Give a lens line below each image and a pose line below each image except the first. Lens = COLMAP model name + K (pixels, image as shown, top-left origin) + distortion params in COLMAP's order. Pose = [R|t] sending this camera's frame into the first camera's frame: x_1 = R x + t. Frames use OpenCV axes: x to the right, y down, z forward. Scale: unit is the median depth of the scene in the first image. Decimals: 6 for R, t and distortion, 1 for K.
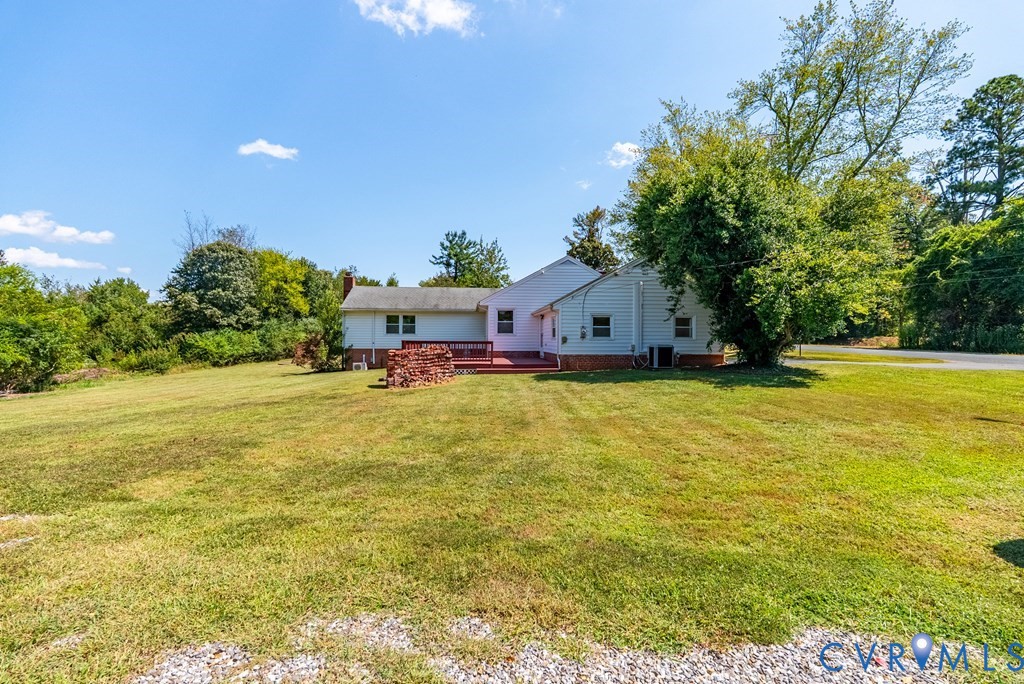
lens RADIAL K [[429.2, 0, 514.7], [0, 429.2, 336.5], [0, 0, 1]] dist [-0.000221, -0.000026]
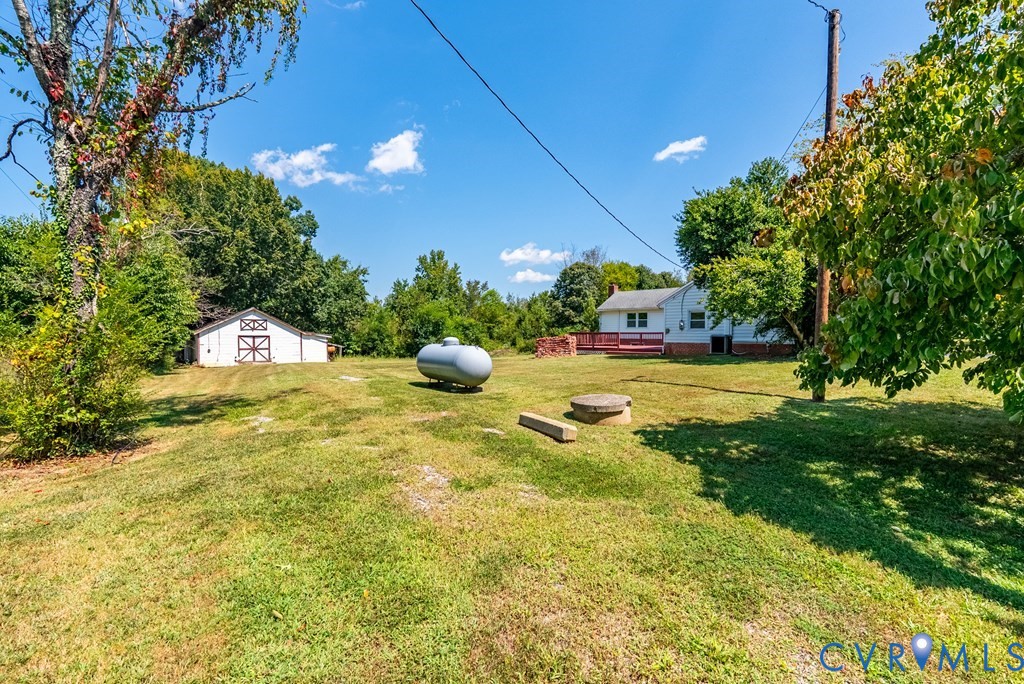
lens RADIAL K [[451.4, 0, 511.9], [0, 451.4, 331.9], [0, 0, 1]] dist [-0.001320, -0.000974]
pose [[0.635591, -0.002403, -0.772022, 0.373107], [0.004978, 0.999987, 0.000986, 0.003269], [0.772010, -0.004470, 0.635595, -0.117589]]
